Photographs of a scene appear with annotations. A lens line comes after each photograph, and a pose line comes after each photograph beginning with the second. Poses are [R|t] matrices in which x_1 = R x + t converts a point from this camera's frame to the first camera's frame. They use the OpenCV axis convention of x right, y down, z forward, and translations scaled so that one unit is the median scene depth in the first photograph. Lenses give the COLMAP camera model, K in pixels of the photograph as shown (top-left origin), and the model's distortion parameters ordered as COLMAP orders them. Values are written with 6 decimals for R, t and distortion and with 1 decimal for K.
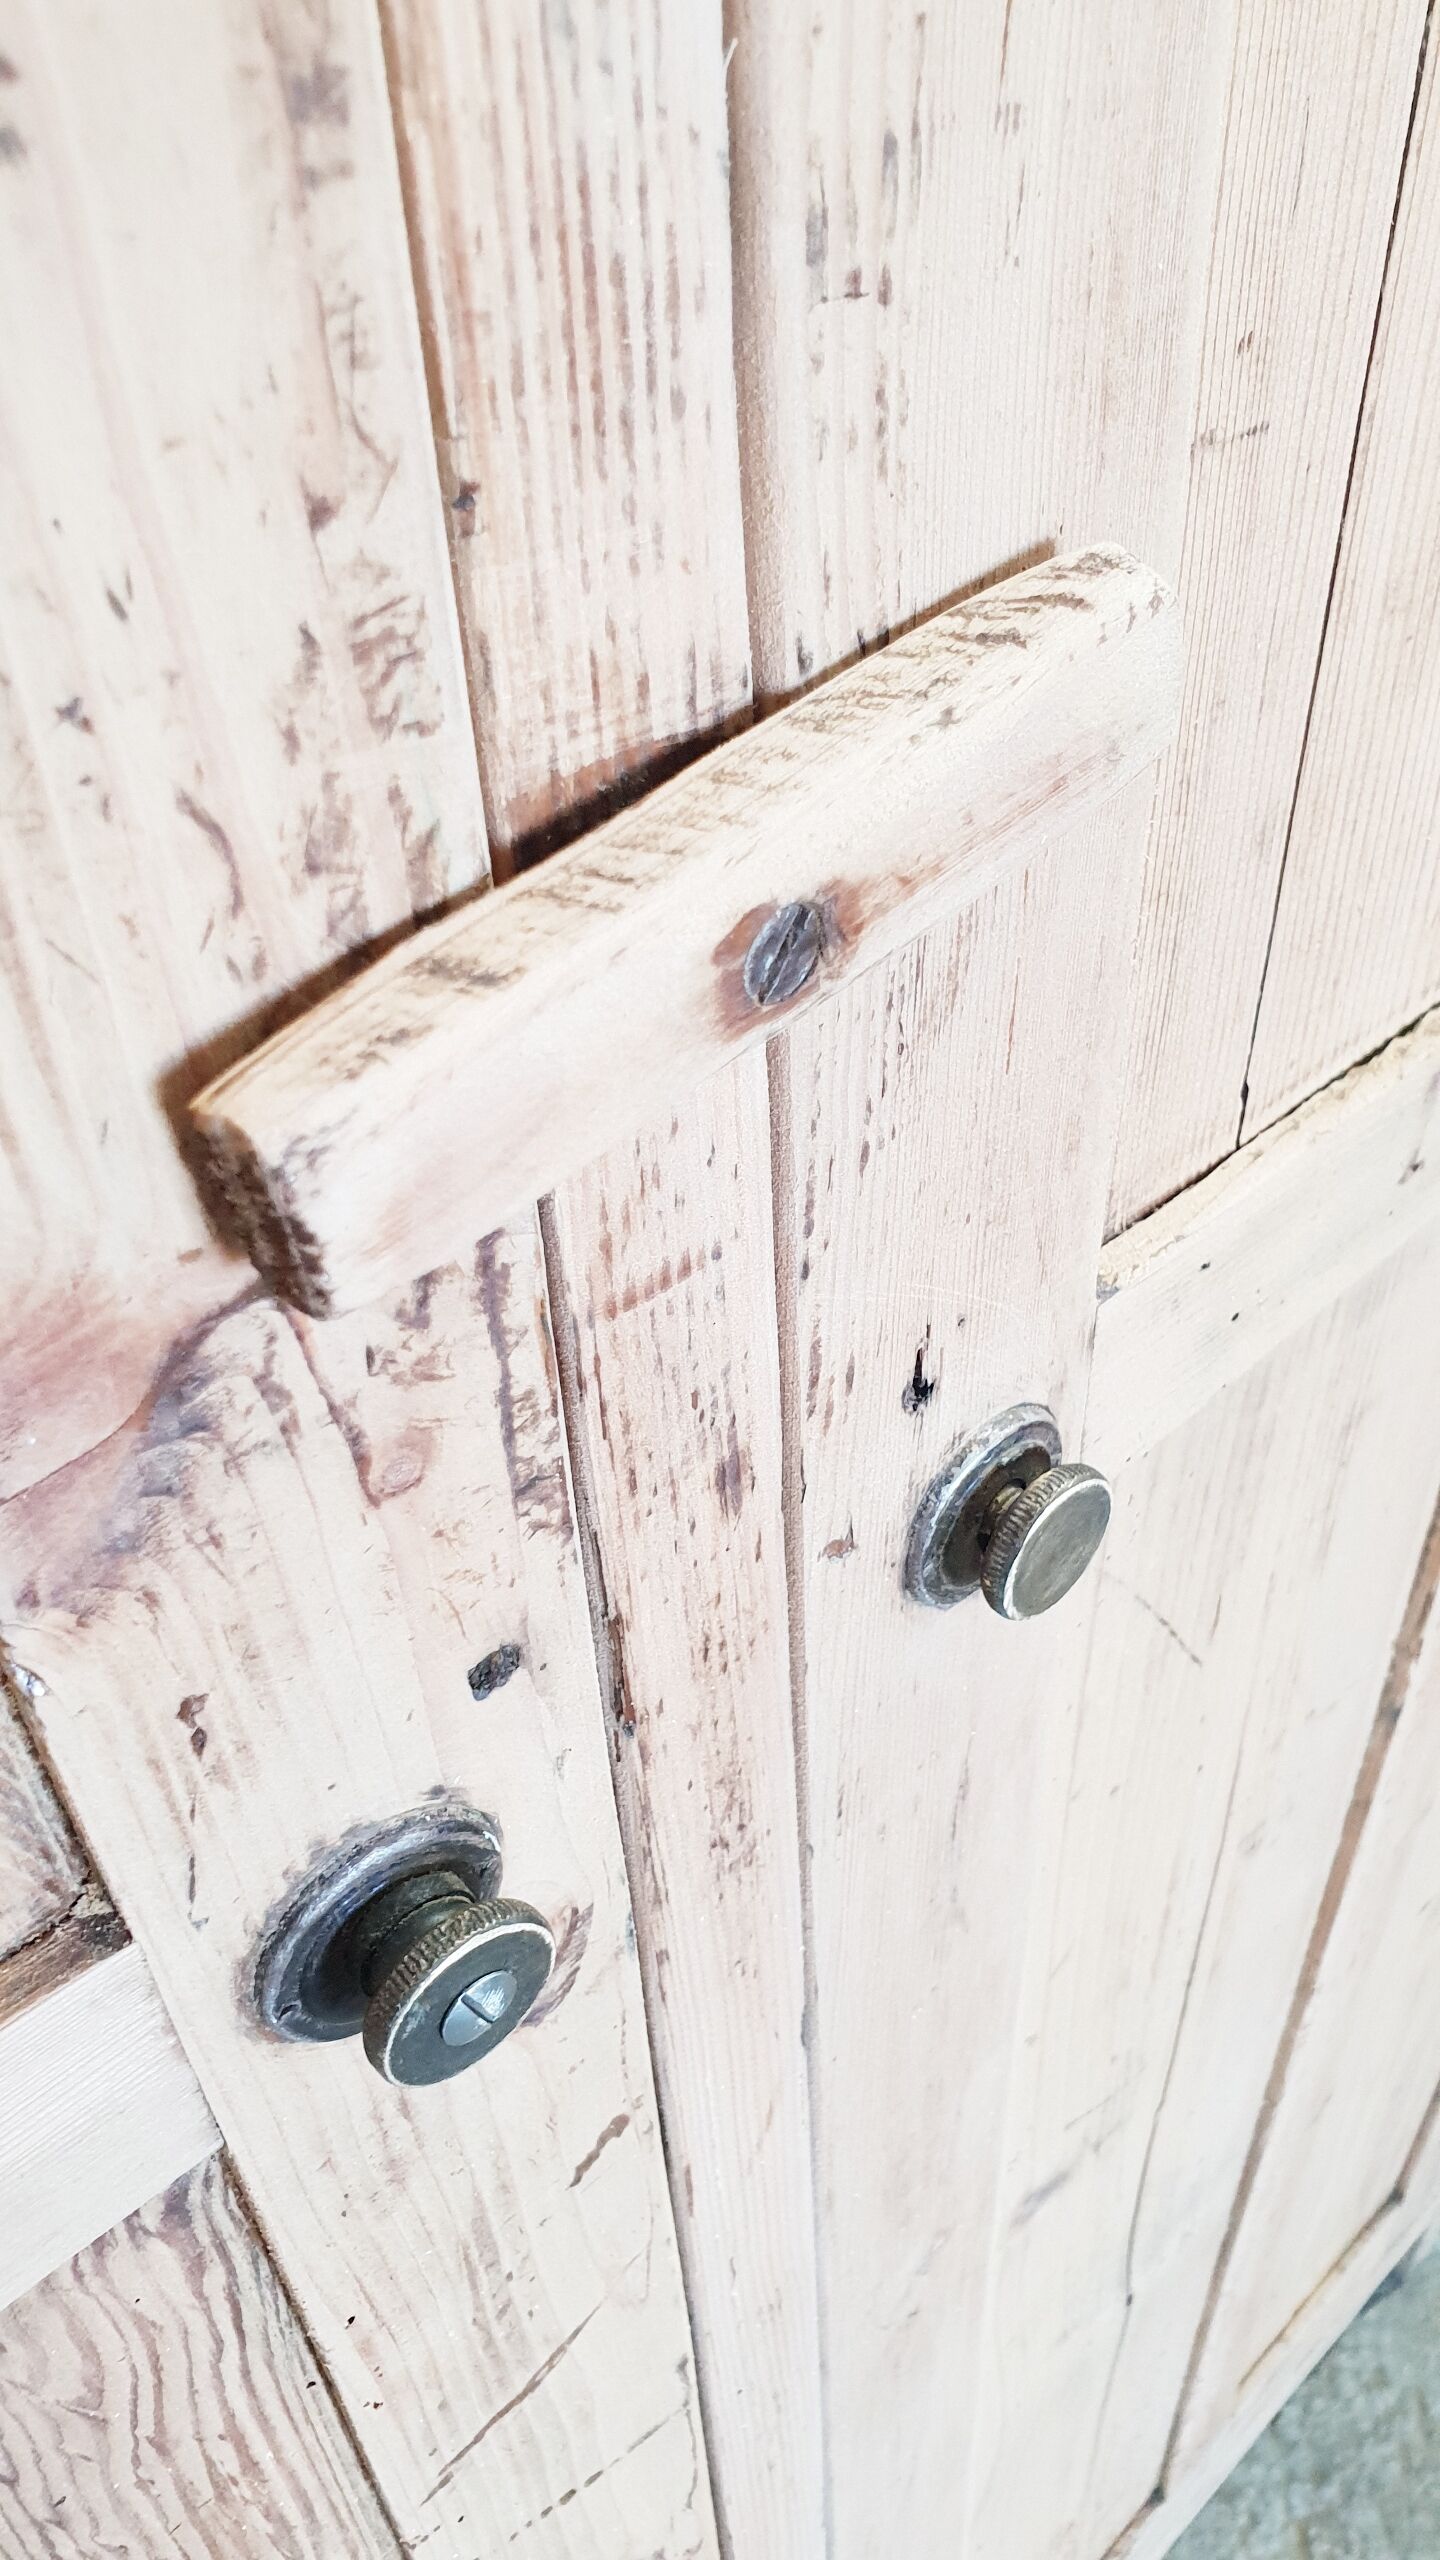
lens RADIAL K [[2026.9, 0, 721.2], [0, 2026.9, 1287.6], [0, 0, 1]] dist [0.006921, -0.008929]
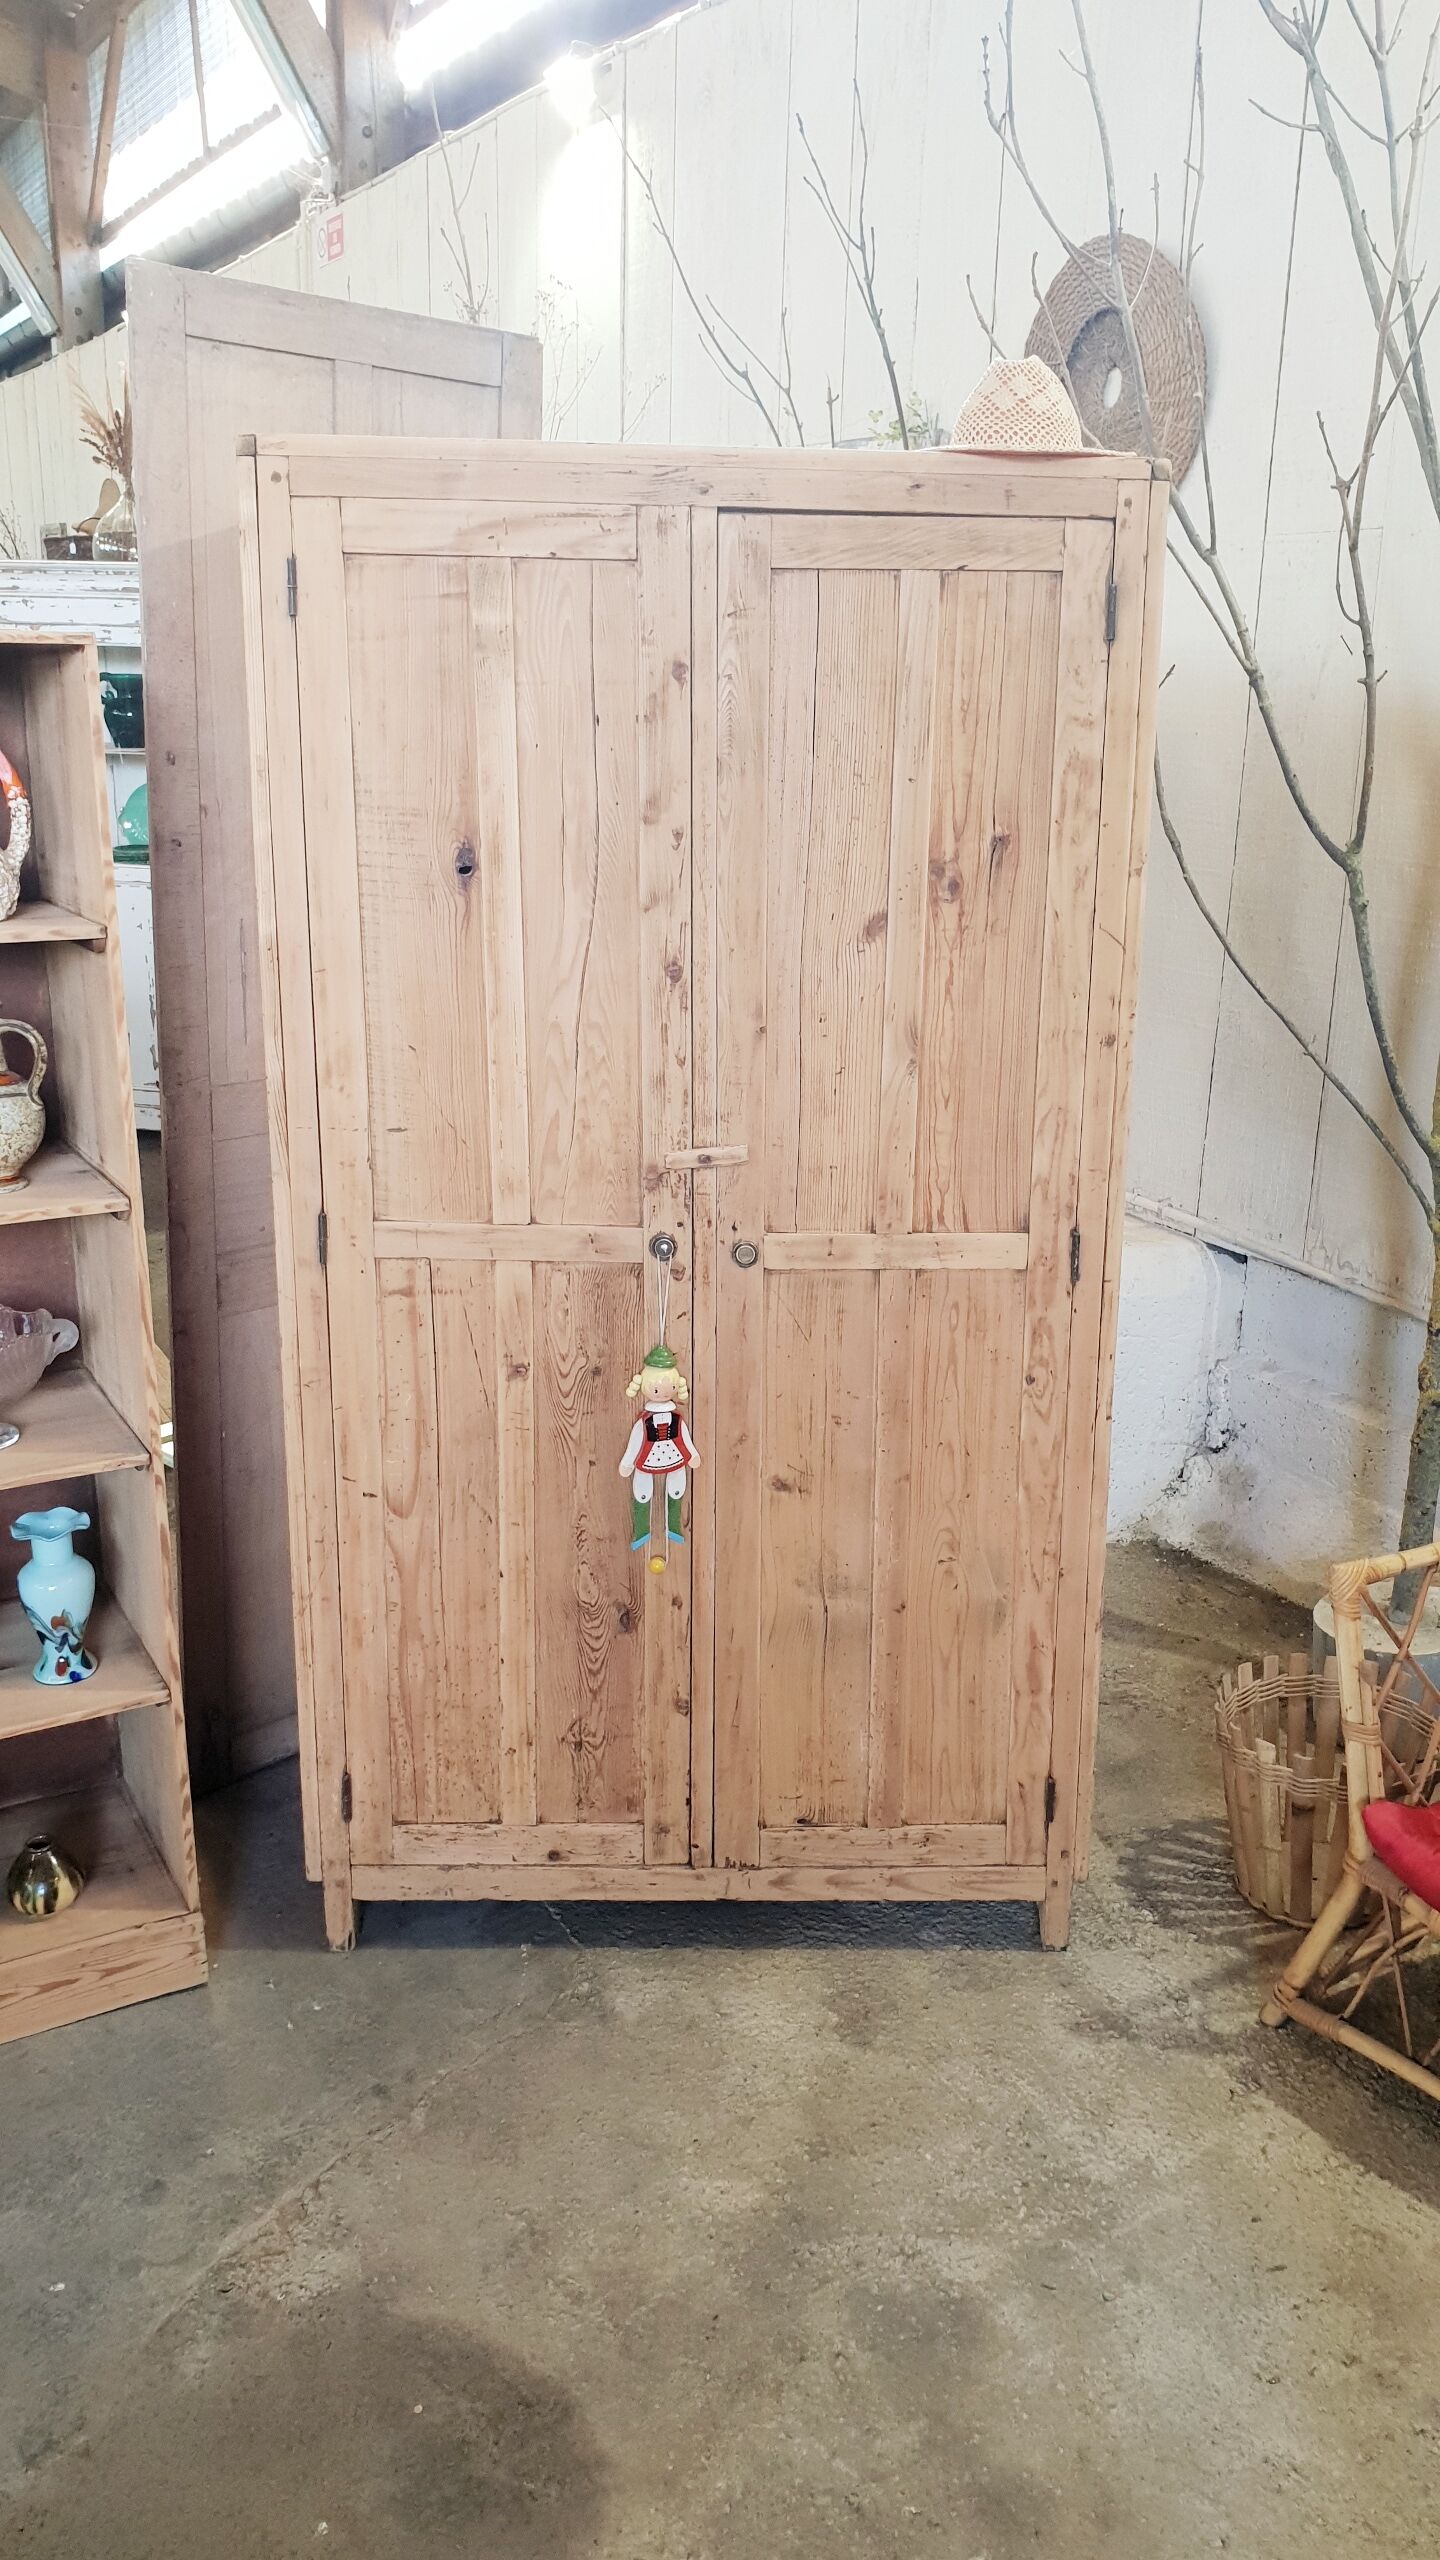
lens RADIAL K [[1980.1, 0, 720.0], [0, 1980.1, 1280.0], [0, 0, 1]] dist [0.072971, -0.196980]
pose [[0.743163, 0.214529, -0.633787, 1.495032], [-0.475238, 0.836016, -0.274272, 0.706750], [0.471017, 0.505029, 0.723249, -1.415411]]
